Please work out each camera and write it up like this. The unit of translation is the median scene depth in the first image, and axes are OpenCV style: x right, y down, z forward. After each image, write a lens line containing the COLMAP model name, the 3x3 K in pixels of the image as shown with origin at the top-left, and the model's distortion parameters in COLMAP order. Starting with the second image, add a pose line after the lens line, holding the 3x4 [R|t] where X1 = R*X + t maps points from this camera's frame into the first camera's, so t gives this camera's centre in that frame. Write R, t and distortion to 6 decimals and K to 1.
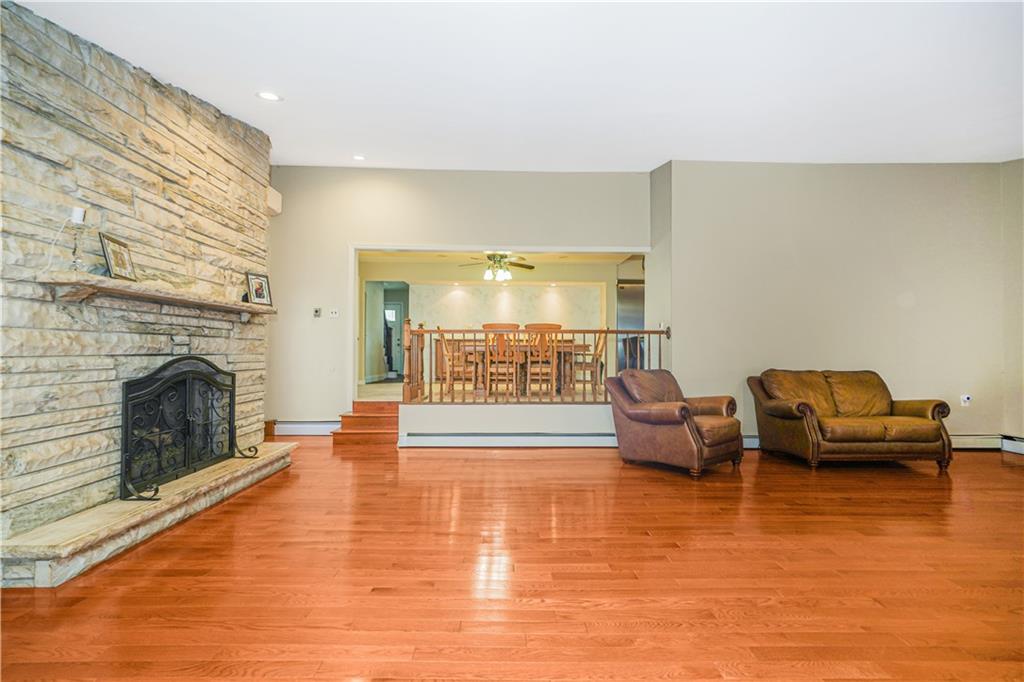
lens RADIAL K [[446.1, 0, 514.3], [0, 446.1, 344.1], [0, 0, 1]] dist [-0.000444, 0.000276]
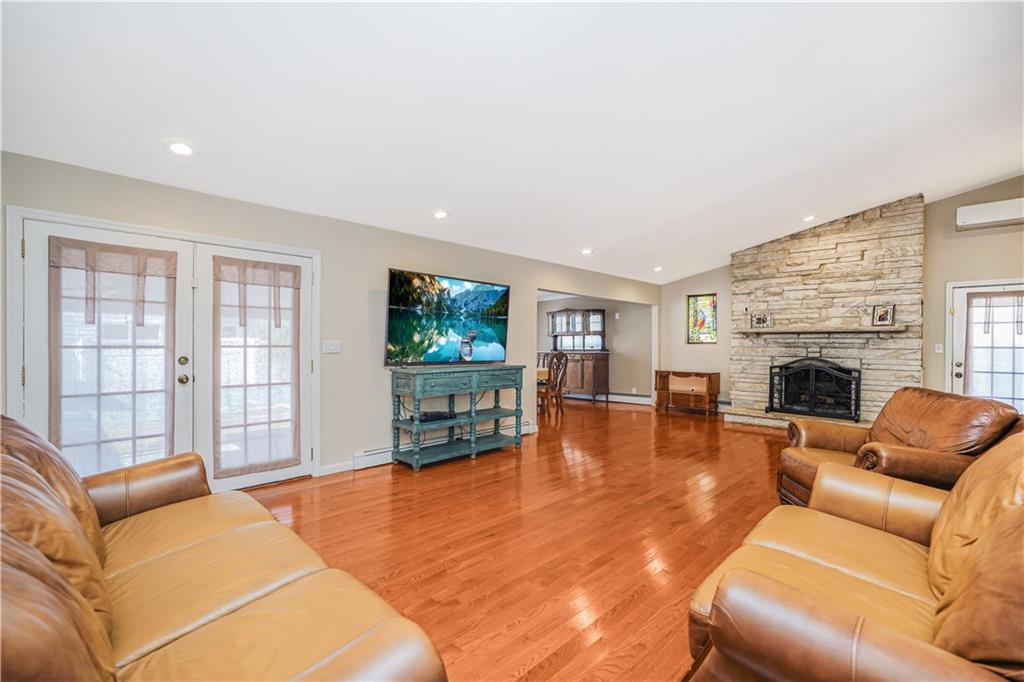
lens RADIAL K [[446.1, 0, 514.3], [0, 446.1, 344.1], [0, 0, 1]] dist [-0.000444, 0.000276]
pose [[-0.720360, -0.010000, -0.693528, 1.486030], [-0.002075, 0.999923, -0.012262, -0.007895], [0.693597, -0.007394, -0.720325, 1.368424]]
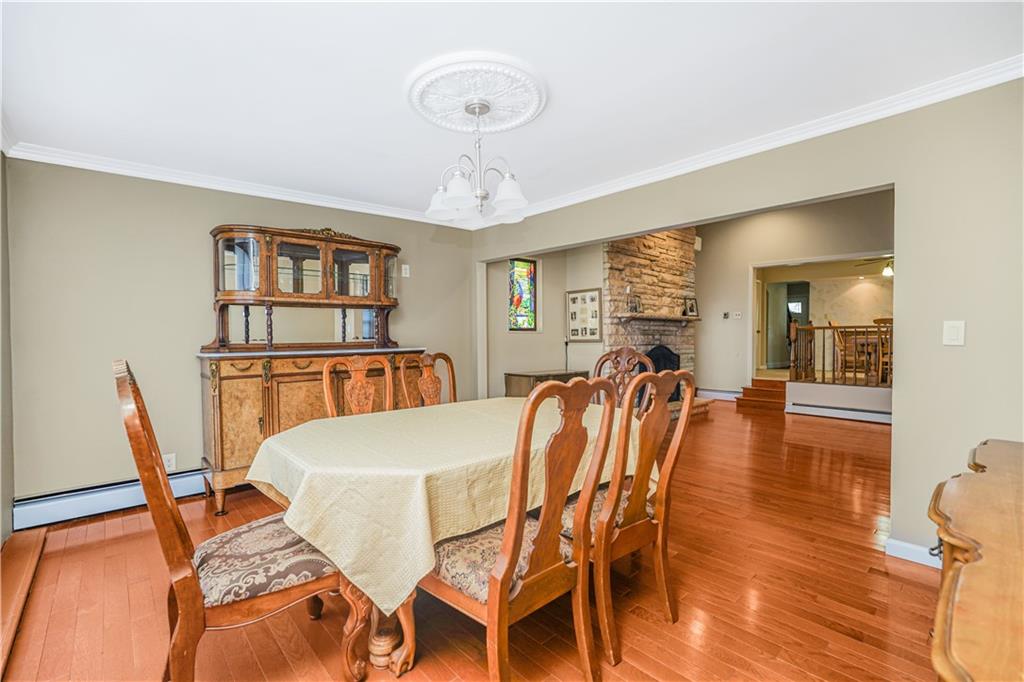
lens RADIAL K [[446.1, 0, 514.3], [0, 446.1, 344.1], [0, 0, 1]] dist [-0.000444, 0.000276]
pose [[0.650274, 0.009063, -0.759646, 0.337372], [0.011023, 0.999711, 0.021362, -0.026772], [0.759620, -0.022264, 0.649986, -0.736415]]
